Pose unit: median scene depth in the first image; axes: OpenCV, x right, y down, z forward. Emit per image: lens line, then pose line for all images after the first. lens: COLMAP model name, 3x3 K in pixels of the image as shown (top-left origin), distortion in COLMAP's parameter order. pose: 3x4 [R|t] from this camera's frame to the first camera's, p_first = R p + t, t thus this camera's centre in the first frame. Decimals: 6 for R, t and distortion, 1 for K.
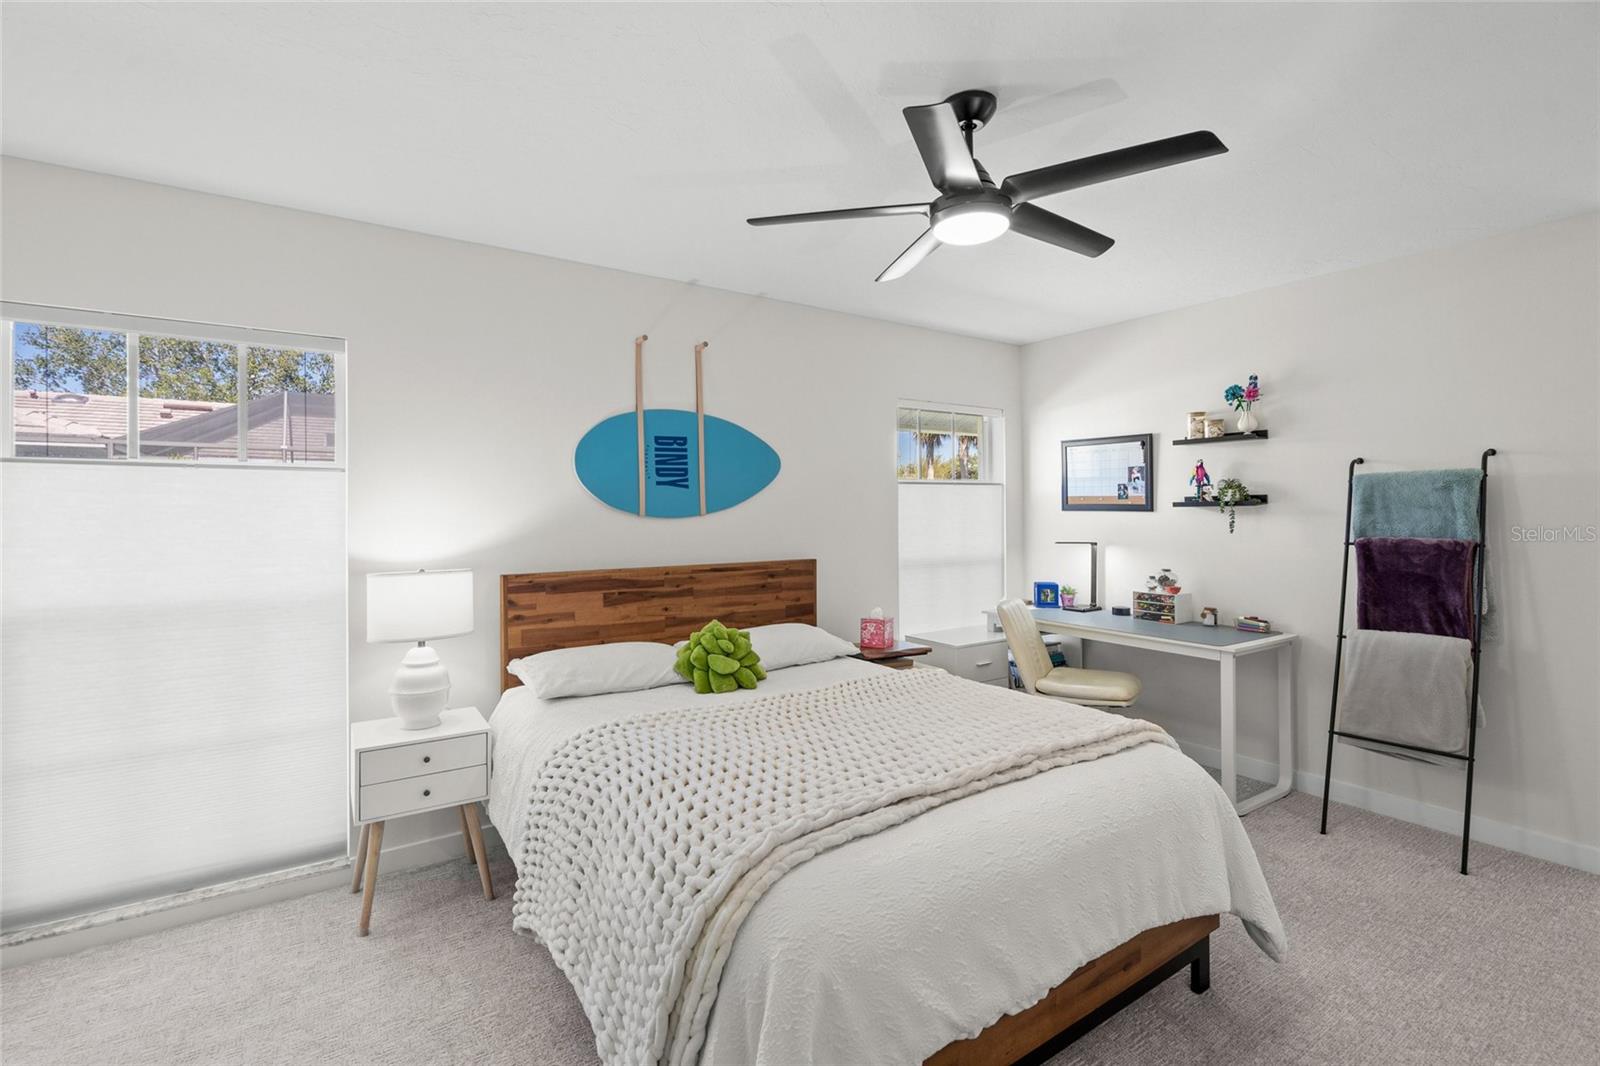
lens RADIAL K [[740.8, 0, 797.9], [0, 740.8, 495.2], [0, 0, 1]] dist [-0.002864, 0.000010]
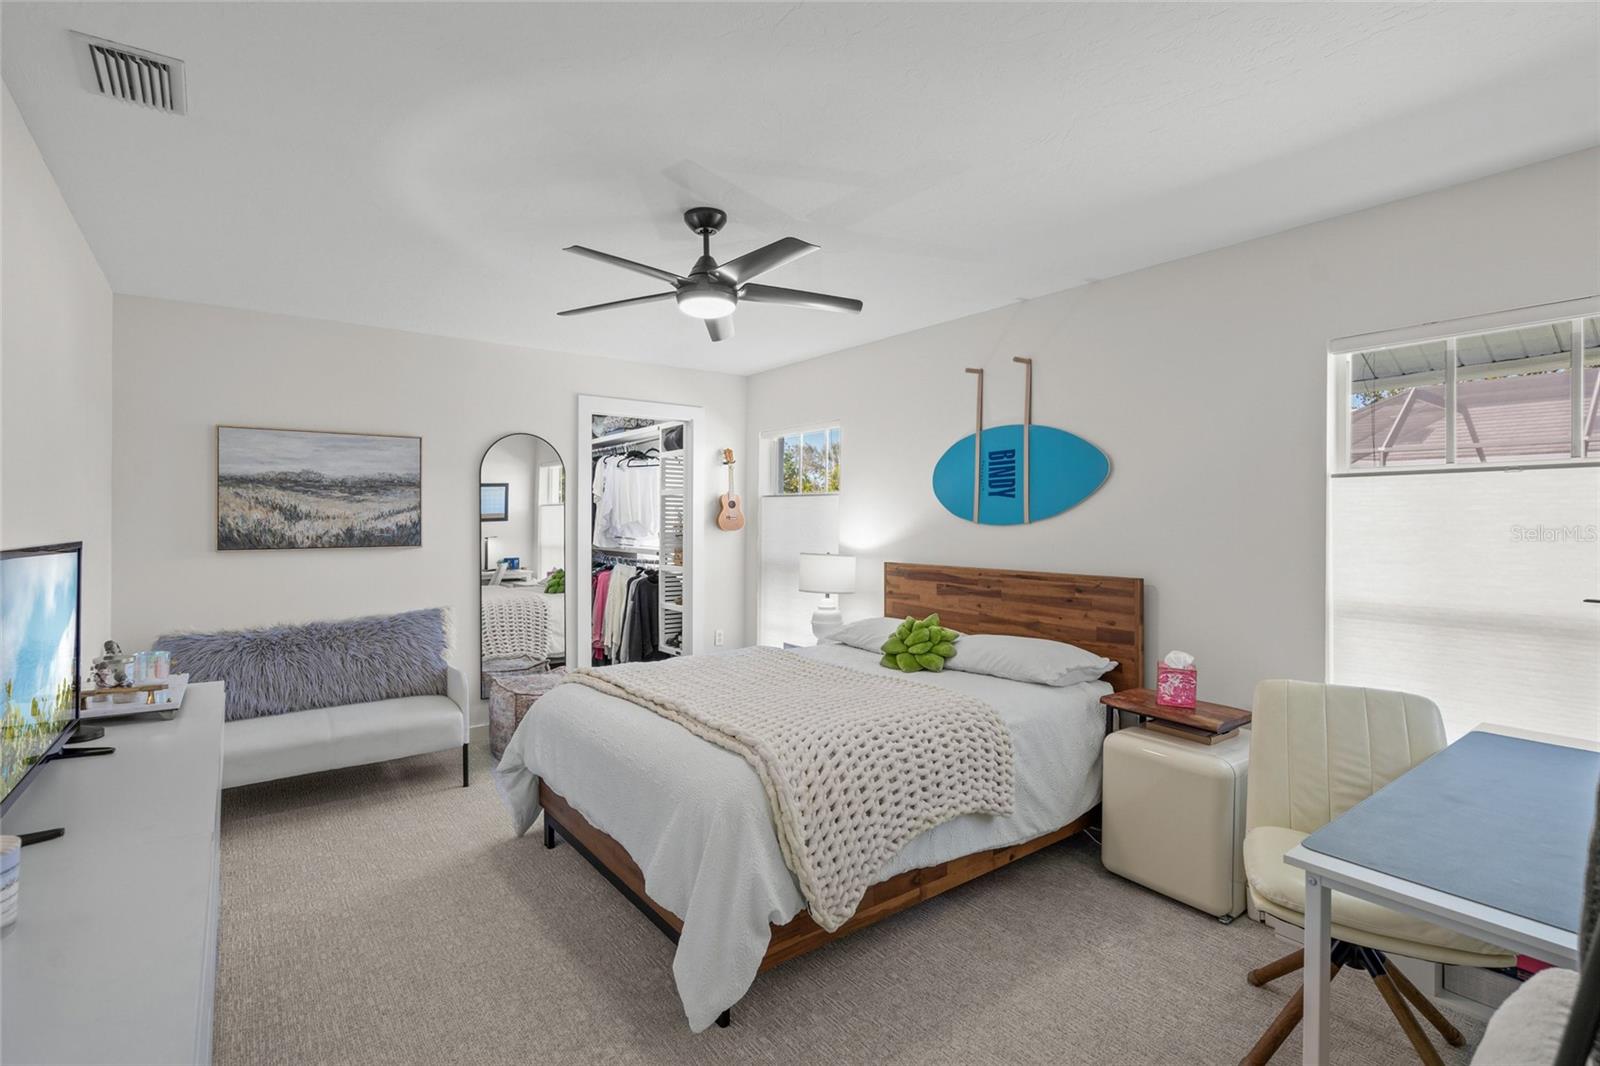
lens RADIAL K [[732.1, 0, 803.7], [0, 732.1, 537.6], [0, 0, 1]] dist [-0.001173, 0.000096]
pose [[0.082489, 0.028050, -0.996197, 0.888516], [0.010772, 0.999520, 0.029036, 0.014231], [0.996534, -0.013126, 0.082147, 0.627323]]
